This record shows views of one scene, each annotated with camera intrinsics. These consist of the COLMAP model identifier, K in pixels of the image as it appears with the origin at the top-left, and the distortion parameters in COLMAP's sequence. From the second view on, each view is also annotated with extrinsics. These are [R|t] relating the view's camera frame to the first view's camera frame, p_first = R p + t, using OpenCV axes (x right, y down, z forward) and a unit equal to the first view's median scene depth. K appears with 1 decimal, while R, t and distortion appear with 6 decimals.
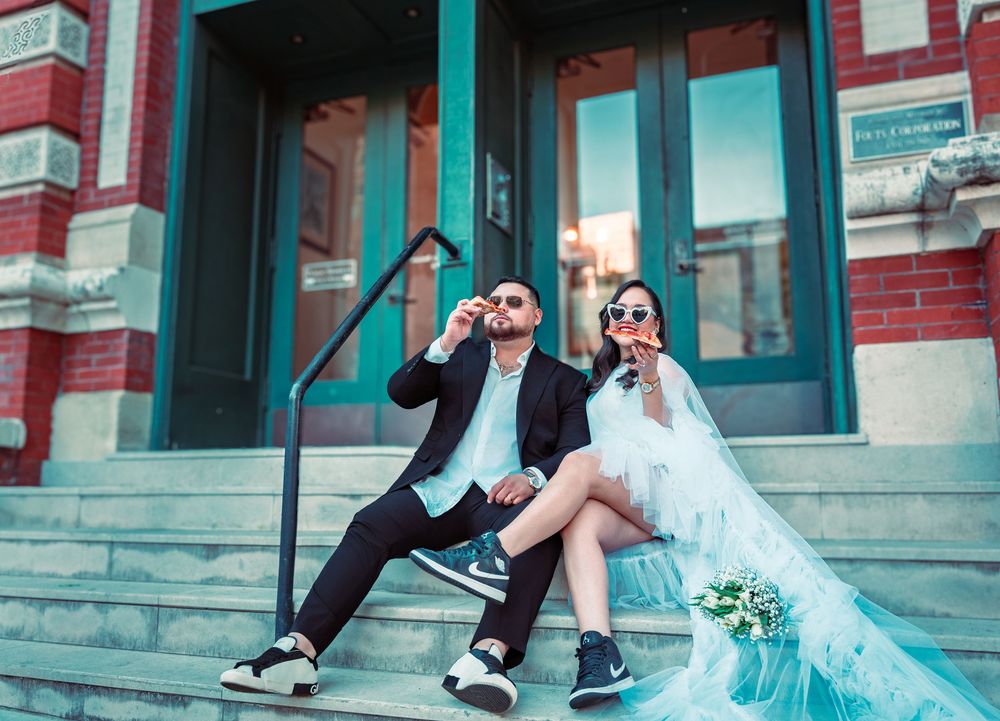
lens RADIAL K [[859.7, 0, 495.4], [0, 859.7, 357.2], [0, 0, 1]] dist [0.005615, -0.024282]
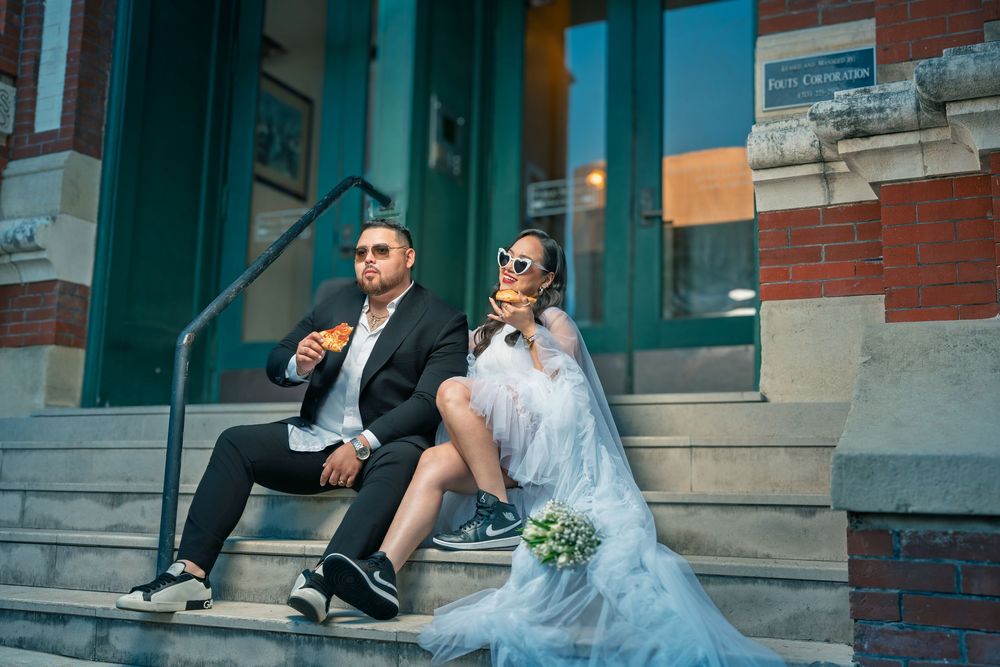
lens RADIAL K [[1114.2, 0, 498.4], [0, 1114.2, 328.4], [0, 0, 1]] dist [-0.002812, 0.000000]
pose [[0.996600, 0.011612, -0.081571, 0.230898], [-0.011743, 0.999930, -0.001126, 0.022096], [0.081553, 0.002080, 0.996667, -0.279505]]
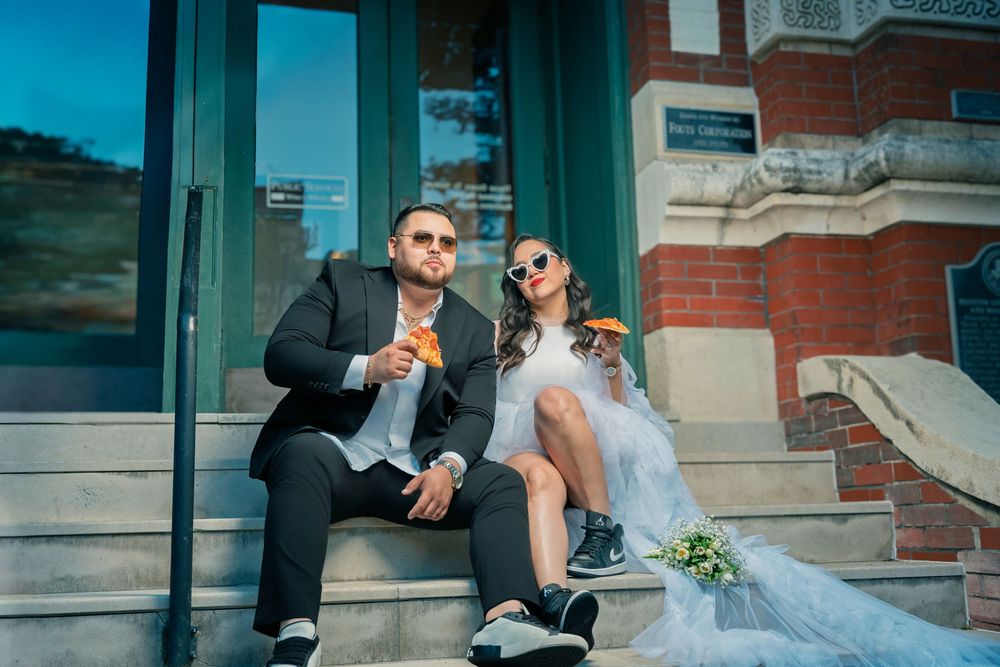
lens RADIAL K [[1114.2, 0, 506.9], [0, 1114.2, 328.2], [0, 0, 1]] dist [-0.002812, 0.000000]
pose [[0.810032, 0.082251, 0.580588, -0.523554], [-0.066540, 0.996611, -0.048352, 0.066243], [-0.582598, 0.000534, 0.812760, 0.018946]]
